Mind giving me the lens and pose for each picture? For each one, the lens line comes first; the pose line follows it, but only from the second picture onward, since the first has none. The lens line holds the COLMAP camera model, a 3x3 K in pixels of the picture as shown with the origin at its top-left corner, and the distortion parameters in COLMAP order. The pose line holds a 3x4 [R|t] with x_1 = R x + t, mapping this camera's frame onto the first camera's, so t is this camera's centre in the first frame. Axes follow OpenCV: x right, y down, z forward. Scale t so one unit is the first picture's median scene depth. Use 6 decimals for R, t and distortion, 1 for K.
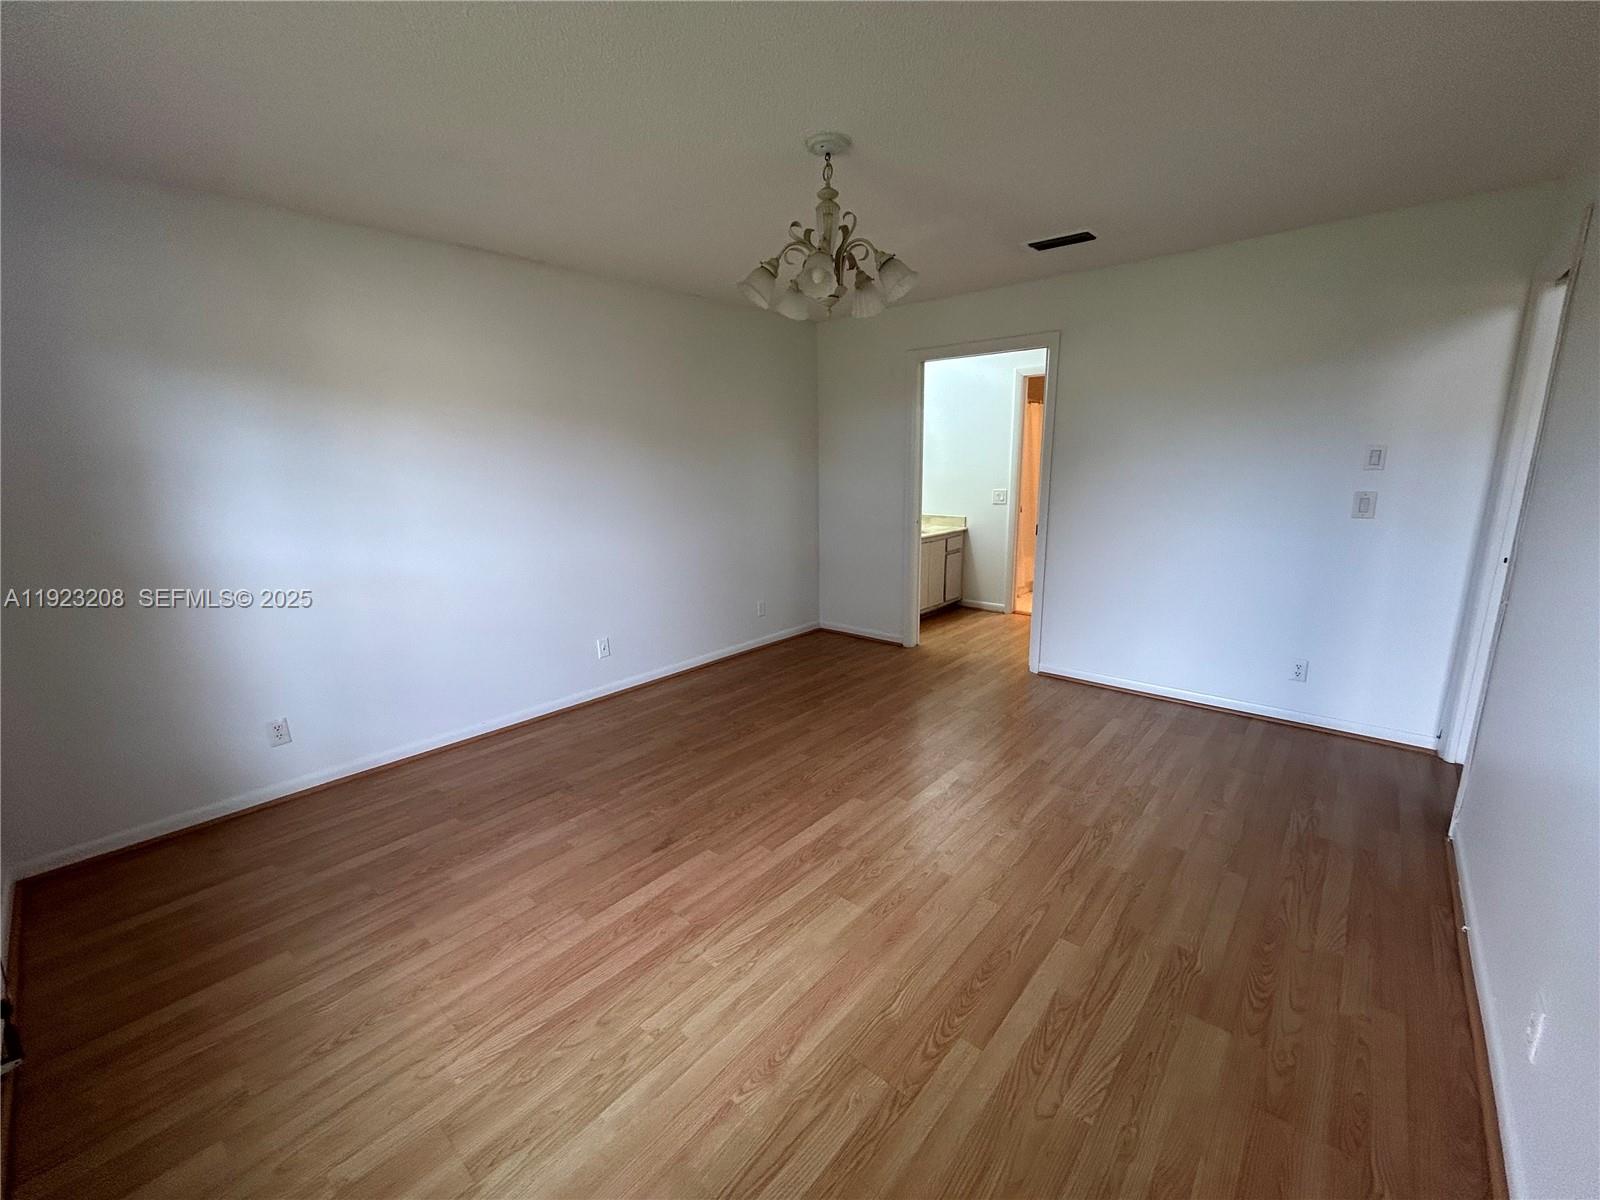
lens RADIAL K [[655.5, 0, 798.5], [0, 655.5, 598.0], [0, 0, 1]] dist [0.000773, 0.000749]
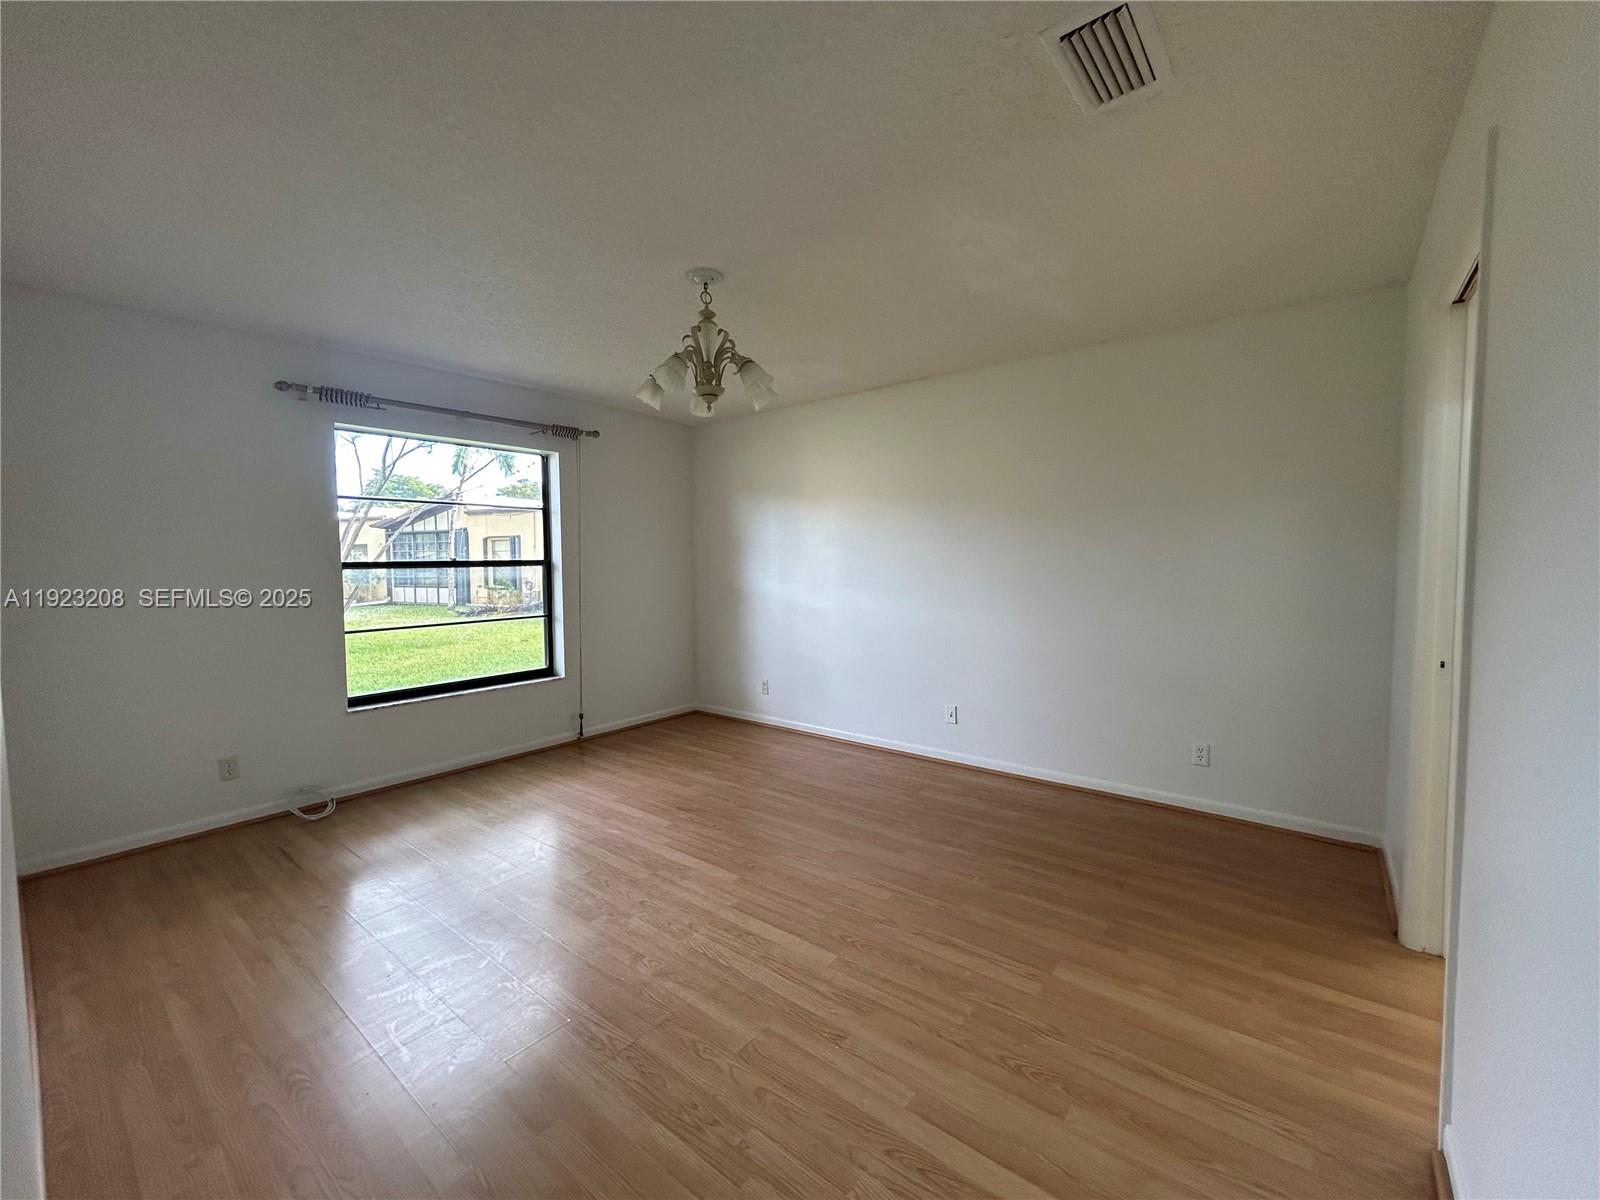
lens RADIAL K [[655.5, 0, 793.0], [0, 655.5, 590.0], [0, 0, 1]] dist [0.000773, 0.000749]
pose [[0.042479, 0.064027, -0.997044, 1.052354], [-0.204516, 0.977370, 0.054050, -0.178325], [0.977941, 0.201615, 0.054612, 0.970585]]
